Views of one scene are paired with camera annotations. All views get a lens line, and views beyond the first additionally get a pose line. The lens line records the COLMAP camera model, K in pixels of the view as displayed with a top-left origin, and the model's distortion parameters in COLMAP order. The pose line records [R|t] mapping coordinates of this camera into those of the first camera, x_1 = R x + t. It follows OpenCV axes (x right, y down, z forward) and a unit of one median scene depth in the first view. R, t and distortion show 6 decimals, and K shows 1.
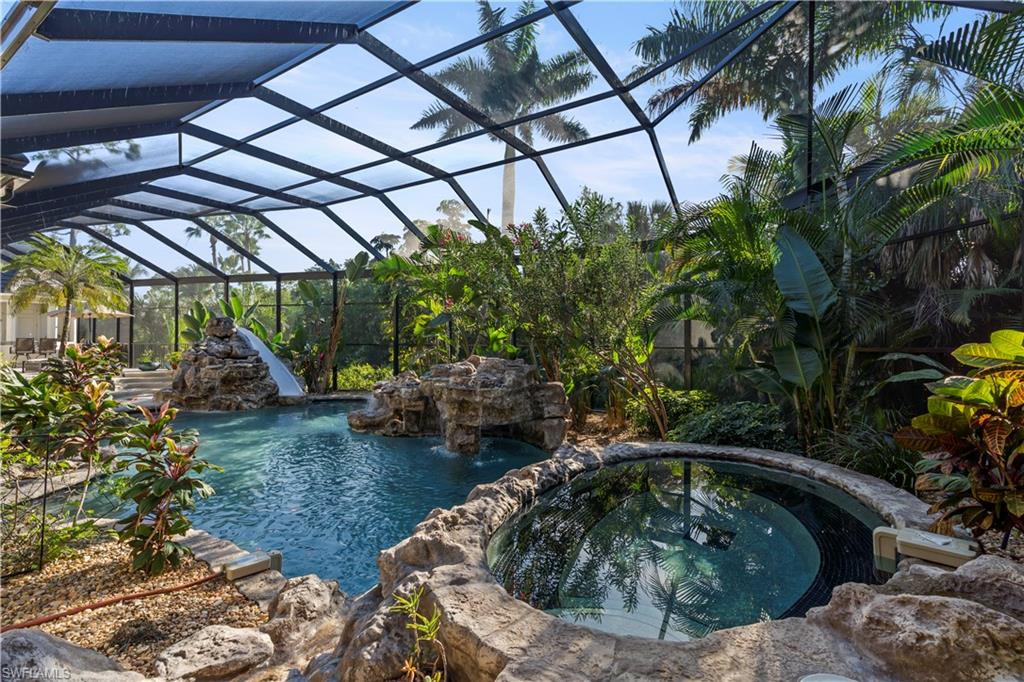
lens RADIAL K [[470.1, 0, 510.9], [0, 470.1, 342.8], [0, 0, 1]] dist [-0.002556, 0.003402]
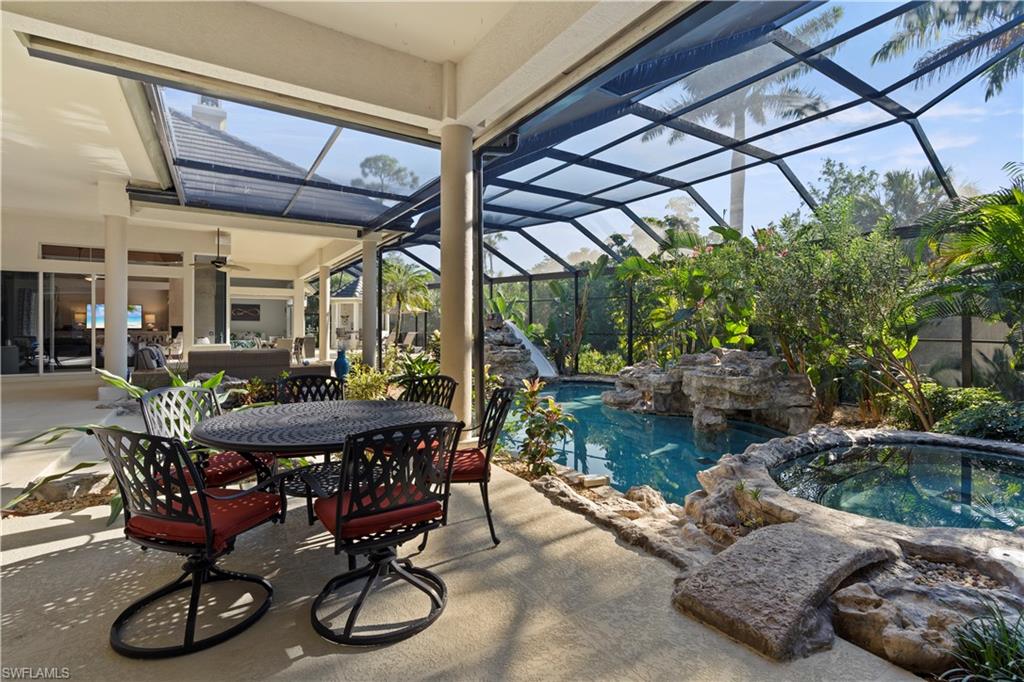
lens RADIAL K [[470.1, 0, 518.4], [0, 470.1, 328.5], [0, 0, 1]] dist [-0.002556, 0.003402]
pose [[0.911896, -0.002939, -0.410410, -0.040755], [0.003694, 0.999993, 0.001047, -0.017879], [0.410404, -0.002471, 0.911900, -0.188823]]
